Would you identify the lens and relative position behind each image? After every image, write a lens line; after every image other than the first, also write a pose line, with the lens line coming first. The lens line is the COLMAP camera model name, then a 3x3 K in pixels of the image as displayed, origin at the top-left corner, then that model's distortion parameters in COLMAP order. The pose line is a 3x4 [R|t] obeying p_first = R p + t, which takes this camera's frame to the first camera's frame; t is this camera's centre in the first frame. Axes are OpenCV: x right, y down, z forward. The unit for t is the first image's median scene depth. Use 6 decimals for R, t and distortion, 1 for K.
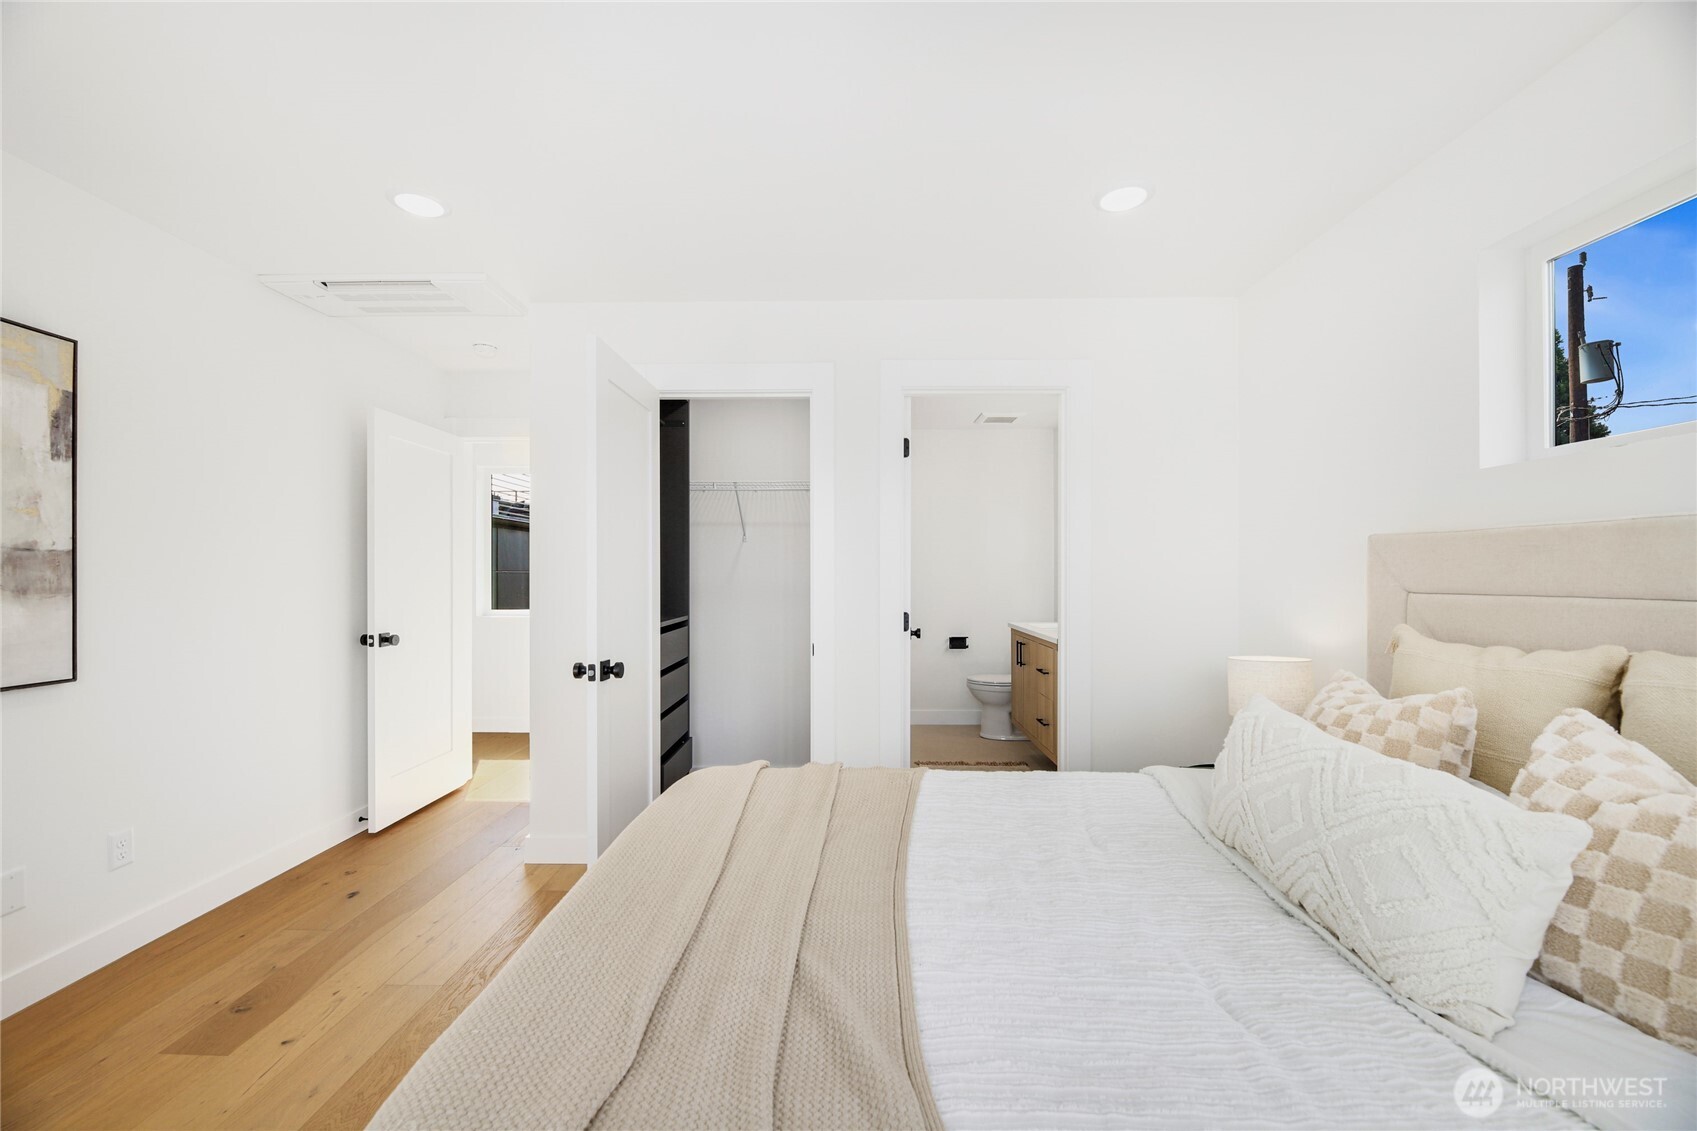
lens RADIAL K [[683.5, 0, 847.4], [0, 683.5, 566.3], [0, 0, 1]] dist [-0.002592, -0.001394]
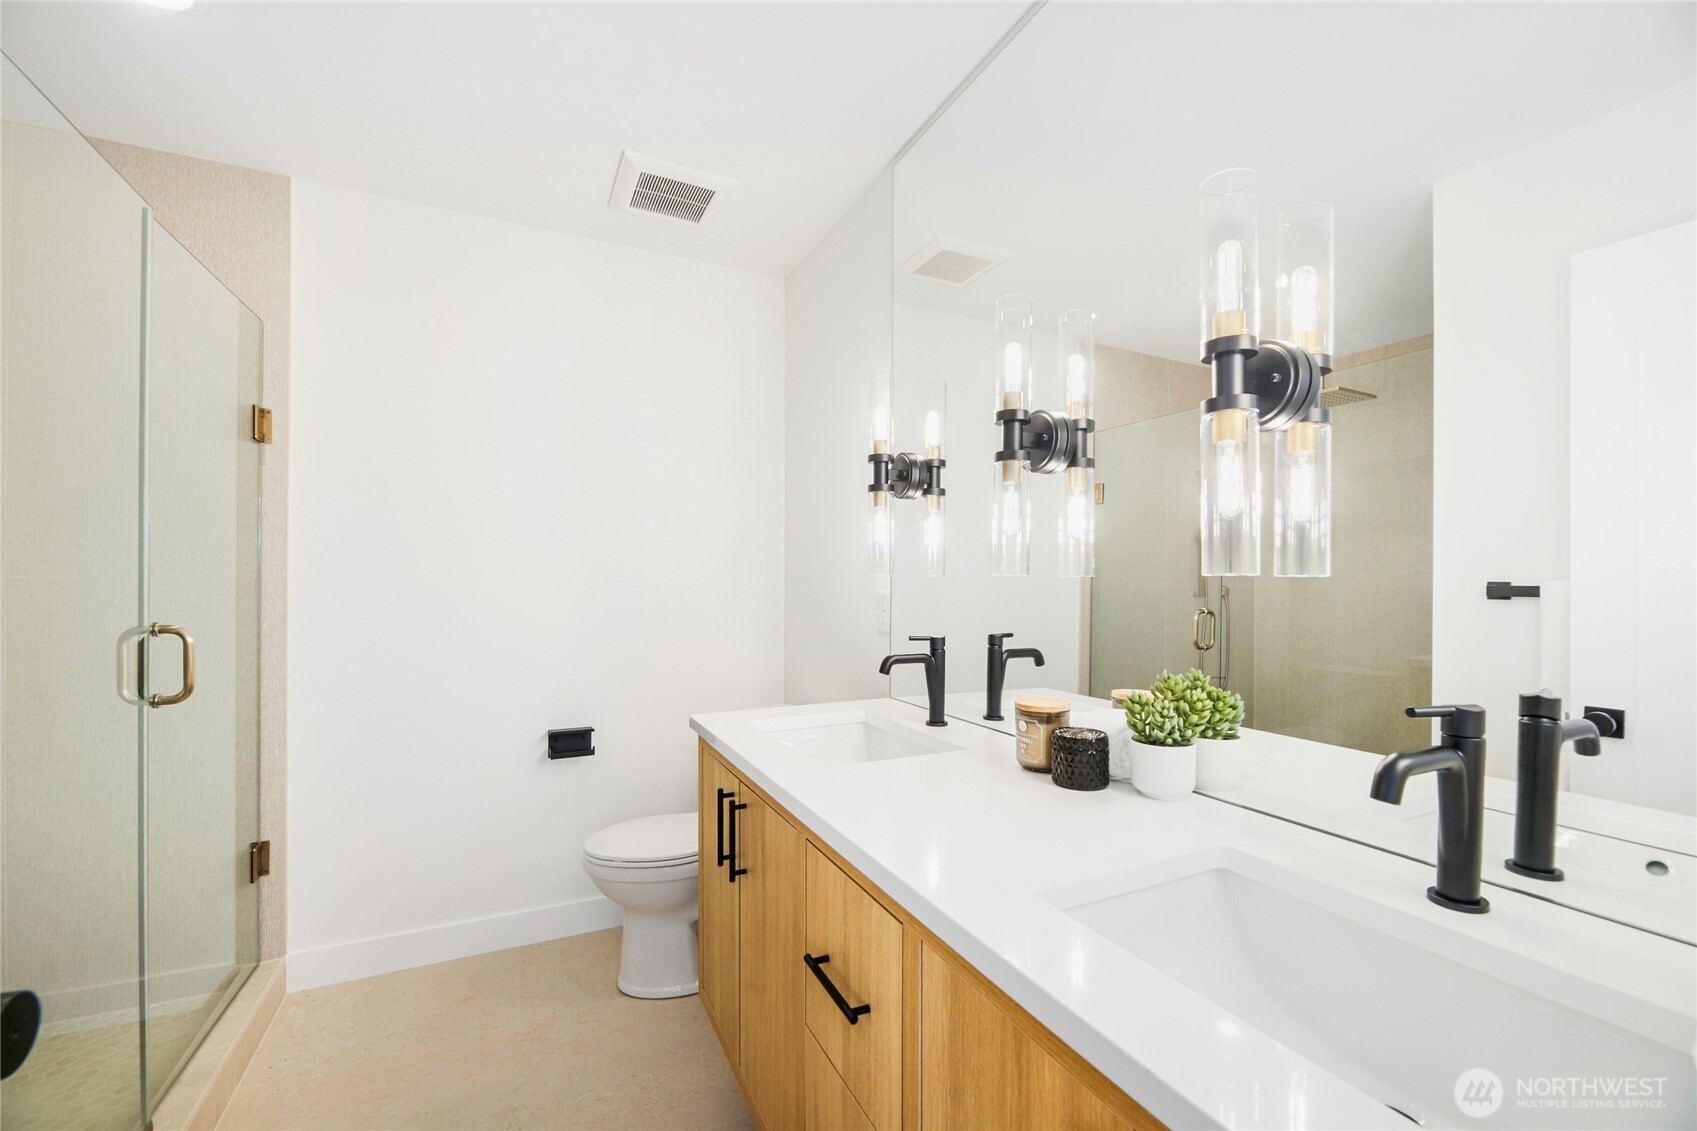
lens RADIAL K [[683.5, 0, 849.0], [0, 683.5, 573.6], [0, 0, 1]] dist [-0.002592, -0.001394]
pose [[0.893445, 0.002095, 0.449168, 0.138211], [-0.003509, 0.999991, 0.002316, 0.005810], [-0.449159, -0.003645, 0.893444, 0.598236]]
